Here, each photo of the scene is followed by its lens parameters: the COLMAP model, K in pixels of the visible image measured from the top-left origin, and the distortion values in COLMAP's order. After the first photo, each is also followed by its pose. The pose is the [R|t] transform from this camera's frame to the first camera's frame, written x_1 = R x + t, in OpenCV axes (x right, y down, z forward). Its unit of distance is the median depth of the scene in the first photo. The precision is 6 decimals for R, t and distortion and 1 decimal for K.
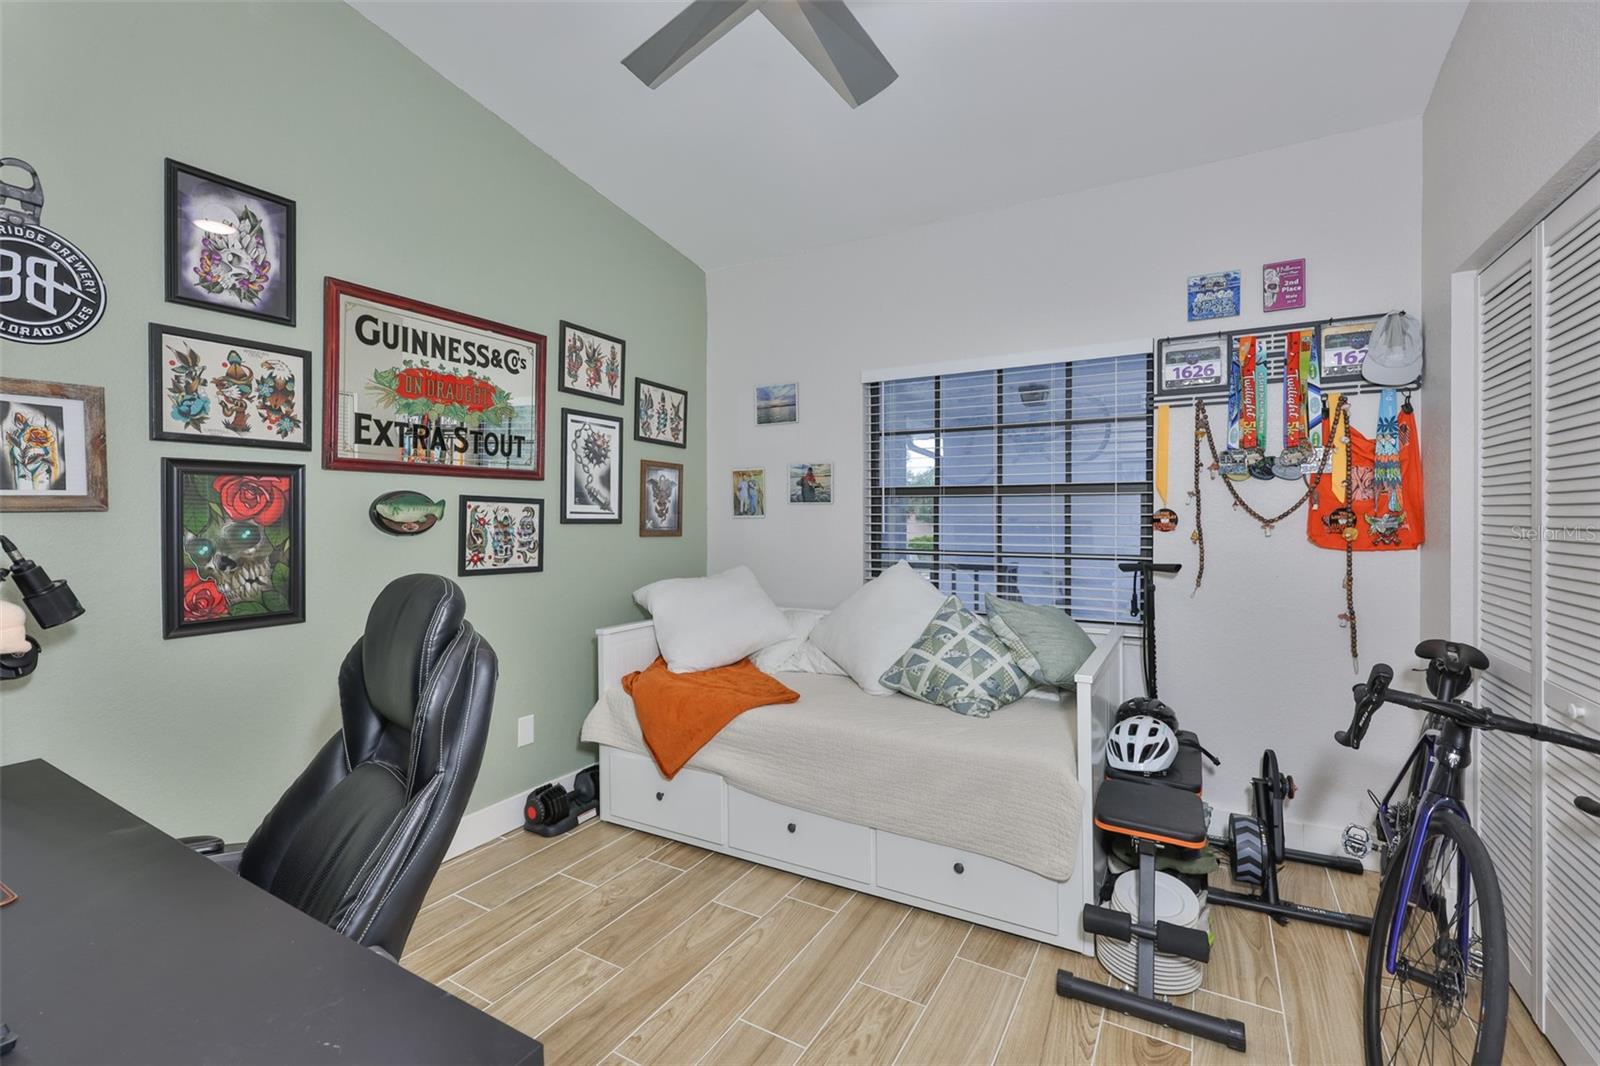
lens RADIAL K [[659.0, 0, 800.0], [0, 659.0, 533.0], [0, 0, 1]] dist [-0.001380, -0.000088]
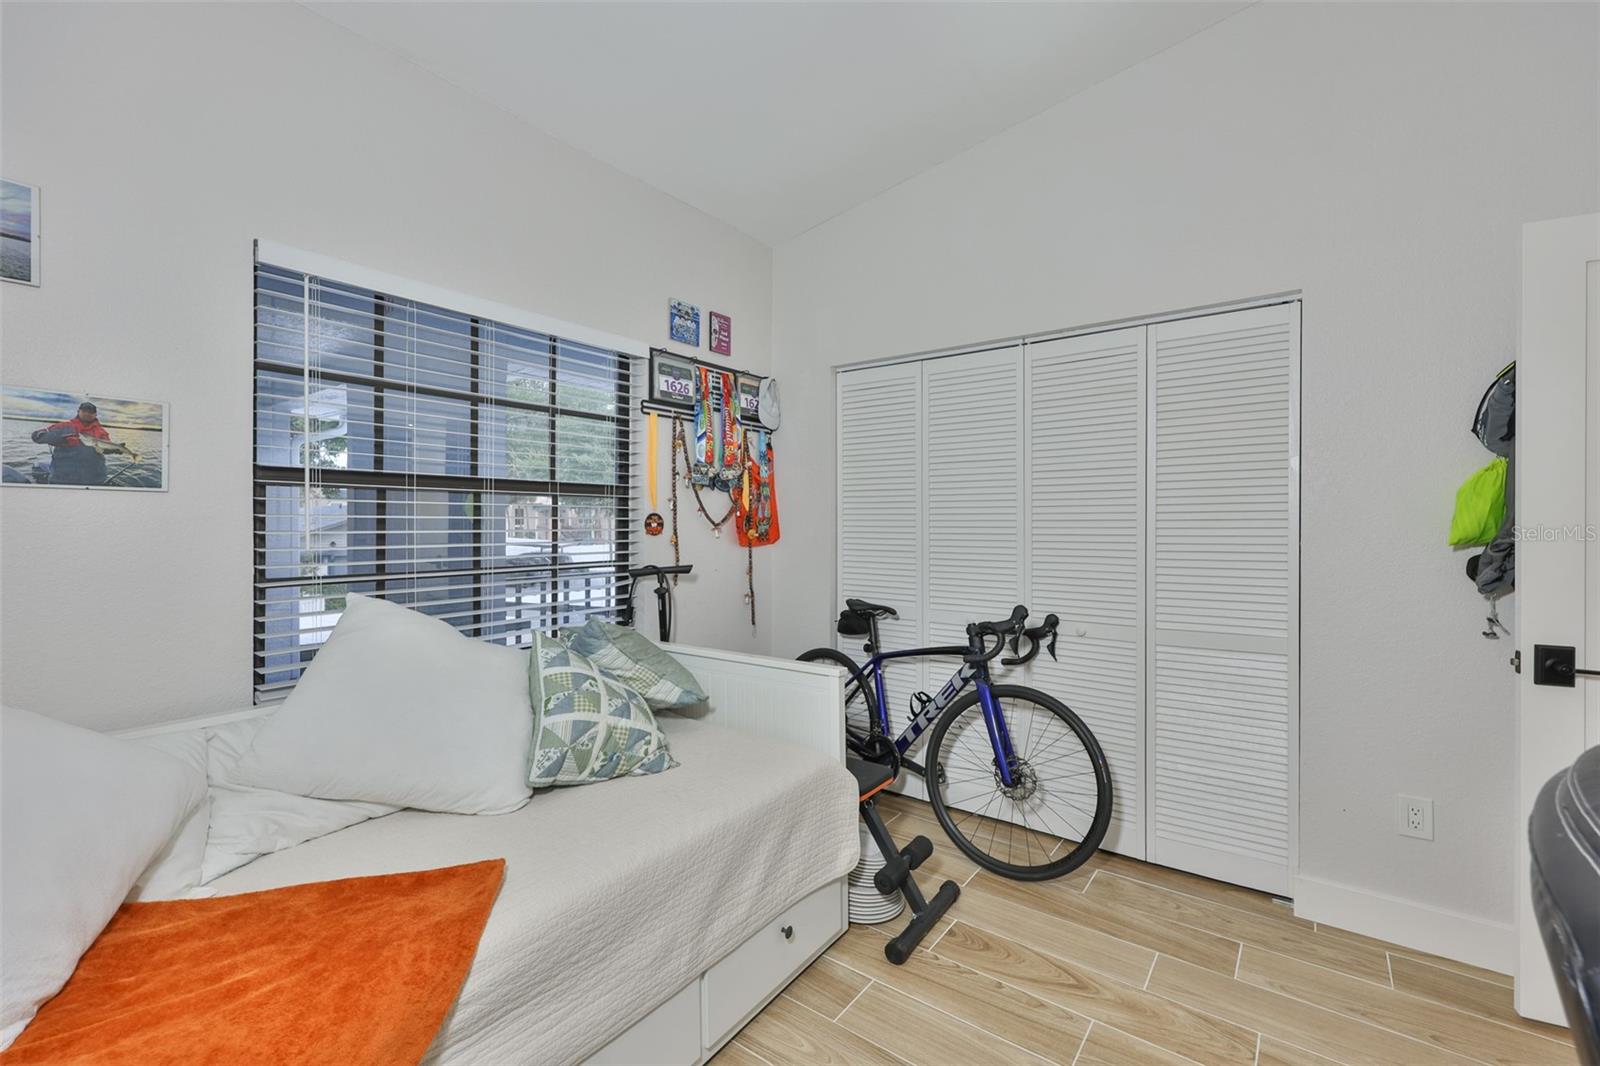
lens RADIAL K [[676.7, 0, 790.0], [0, 676.7, 527.9], [0, 0, 1]] dist [0.000018, 0.000027]
pose [[0.140623, -0.003576, 0.990057, -0.488065], [0.030966, 0.999520, -0.000788, -0.007041], [-0.989579, 0.030769, 0.140666, 0.681504]]
